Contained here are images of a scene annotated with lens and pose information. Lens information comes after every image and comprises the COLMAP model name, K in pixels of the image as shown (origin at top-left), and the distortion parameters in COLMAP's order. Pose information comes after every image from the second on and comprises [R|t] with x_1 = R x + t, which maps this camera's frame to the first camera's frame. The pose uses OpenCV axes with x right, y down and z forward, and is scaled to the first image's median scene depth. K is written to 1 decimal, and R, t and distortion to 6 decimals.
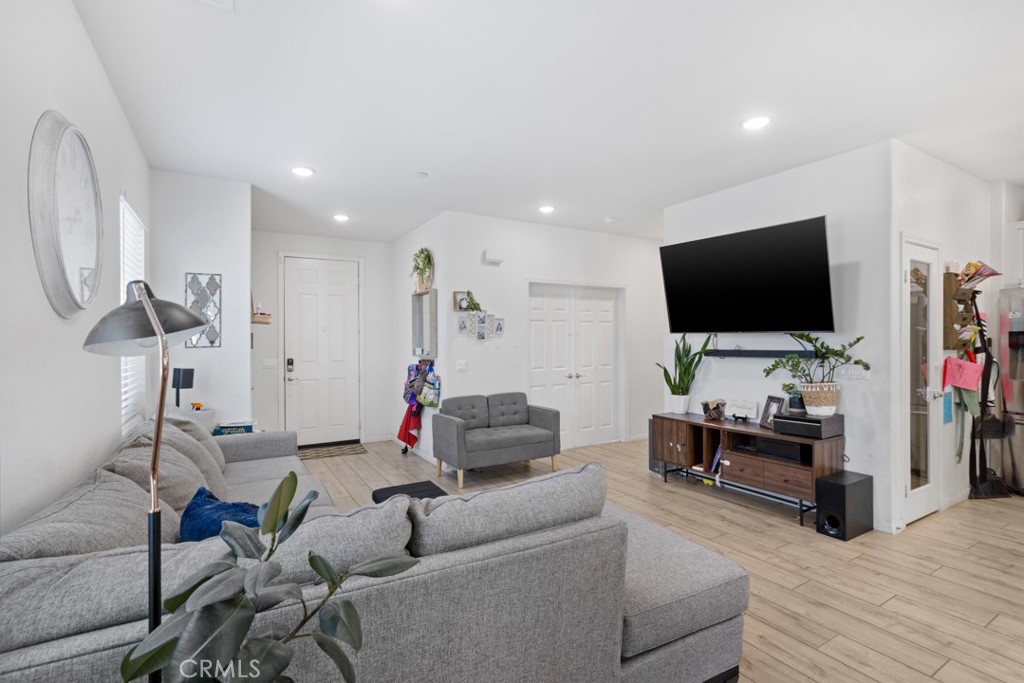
lens RADIAL K [[482.6, 0, 512.0], [0, 482.6, 341.5], [0, 0, 1]] dist [-0.035620, 0.018529]
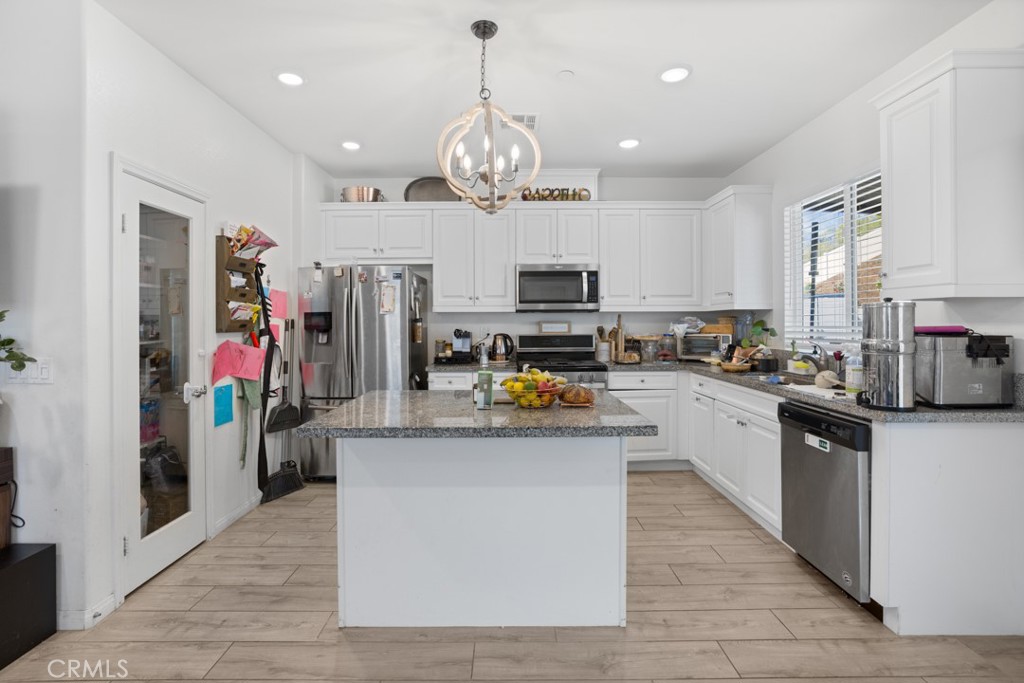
lens RADIAL K [[475.2, 0, 513.4], [0, 475.2, 320.0], [0, 0, 1]] dist [-0.027066, 0.011410]
pose [[0.508134, 0.008851, 0.861232, 0.482680], [0.000222, 0.999946, -0.010408, 0.004747], [-0.861278, 0.005480, 0.508105, 0.174713]]
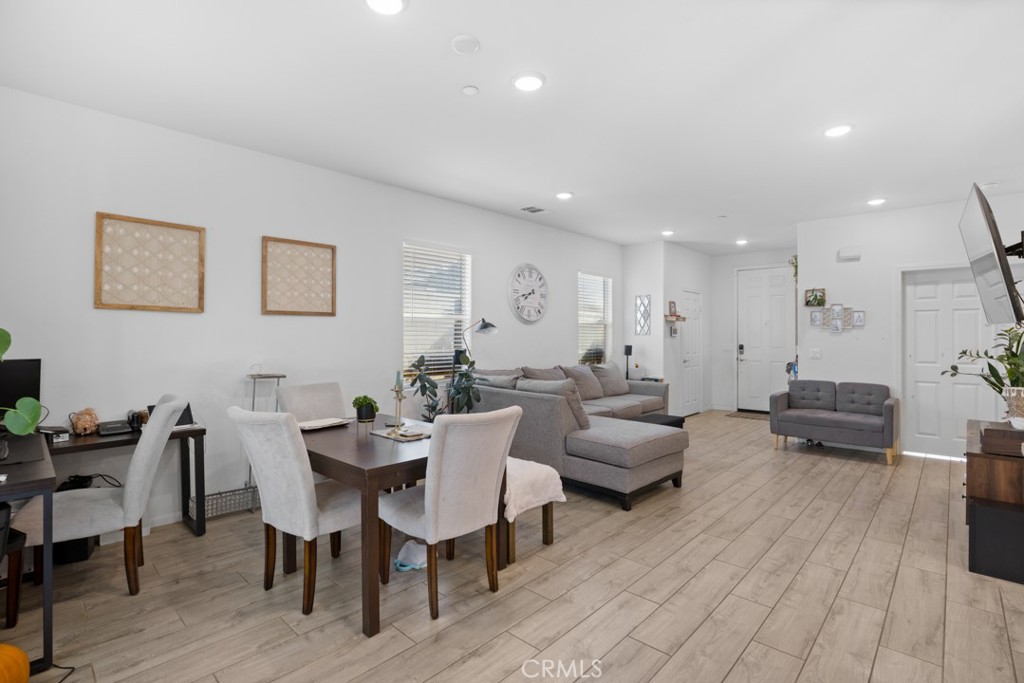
lens RADIAL K [[483.2, 0, 510.2], [0, 483.2, 338.1], [0, 0, 1]] dist [-0.048285, 0.014879]
pose [[0.273174, 0.017173, -0.961811, 1.068055], [-0.005808, 0.999852, 0.016203, -0.001655], [0.961947, 0.001160, 0.273234, -0.008982]]
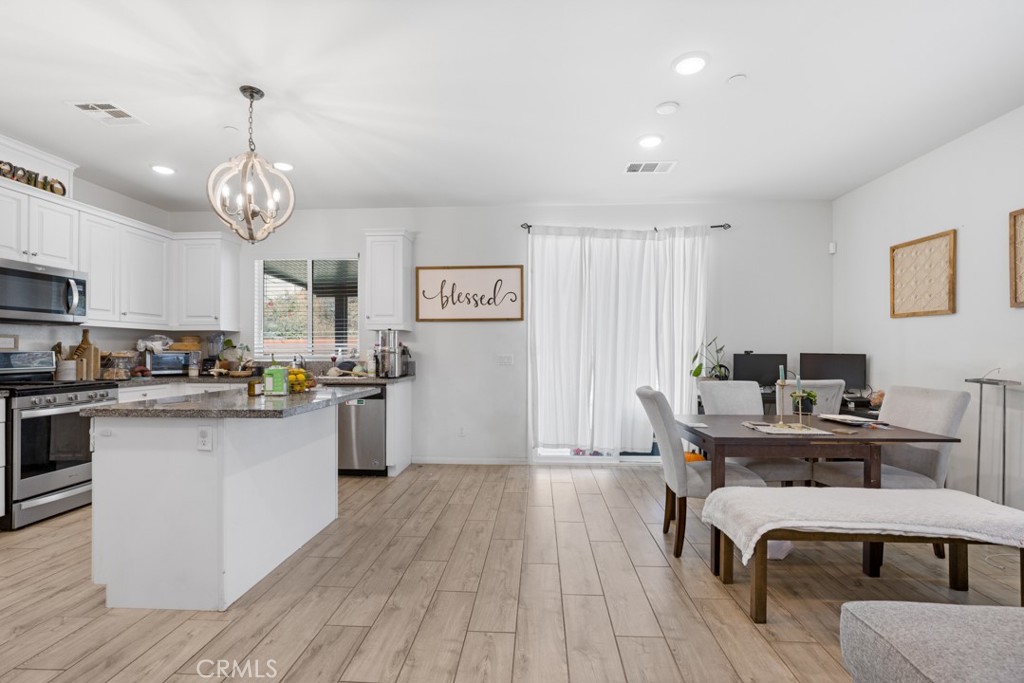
lens RADIAL K [[471.1, 0, 512.0], [0, 471.1, 341.5], [0, 0, 1]] dist [-0.000934, 0.000148]
pose [[-0.830297, 0.020006, 0.556961, 0.231509], [0.006659, 0.999640, -0.025979, 0.040502], [-0.557281, -0.017861, -0.830132, 0.909161]]
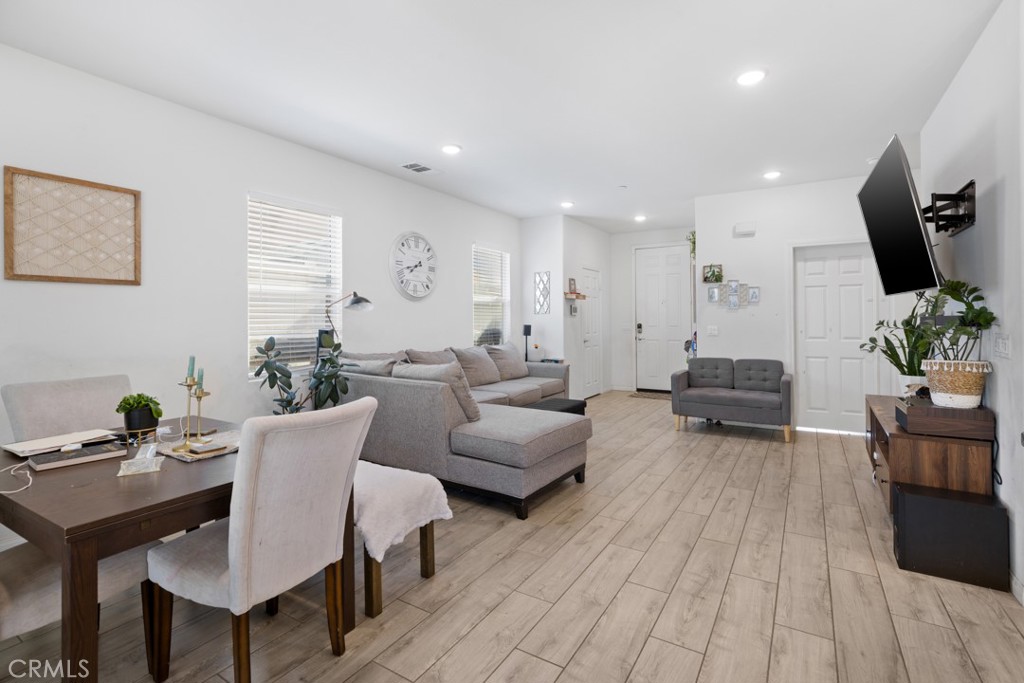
lens RADIAL K [[475.2, 0, 513.4], [0, 475.2, 320.0], [0, 0, 1]] dist [-0.027066, 0.011410]
pose [[0.460929, 0.009474, -0.887386, 0.903602], [-0.000798, 0.999947, 0.010261, 0.018499], [0.887437, -0.004022, 0.460912, 0.102558]]
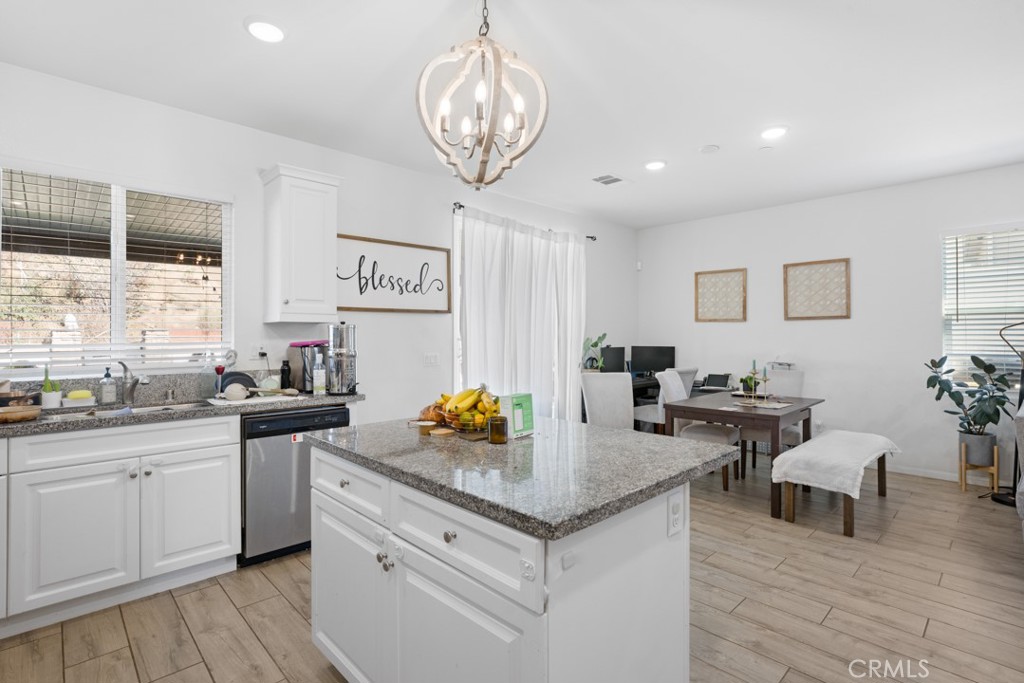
lens RADIAL K [[489.1, 0, 504.4], [0, 489.1, 334.5], [0, 0, 1]] dist [-0.012320, -0.000210]
pose [[-0.976920, 0.012100, -0.213263, 1.074320], [0.012714, 0.999918, -0.001506, 0.001402], [0.213228, -0.004183, -0.976994, 0.978673]]
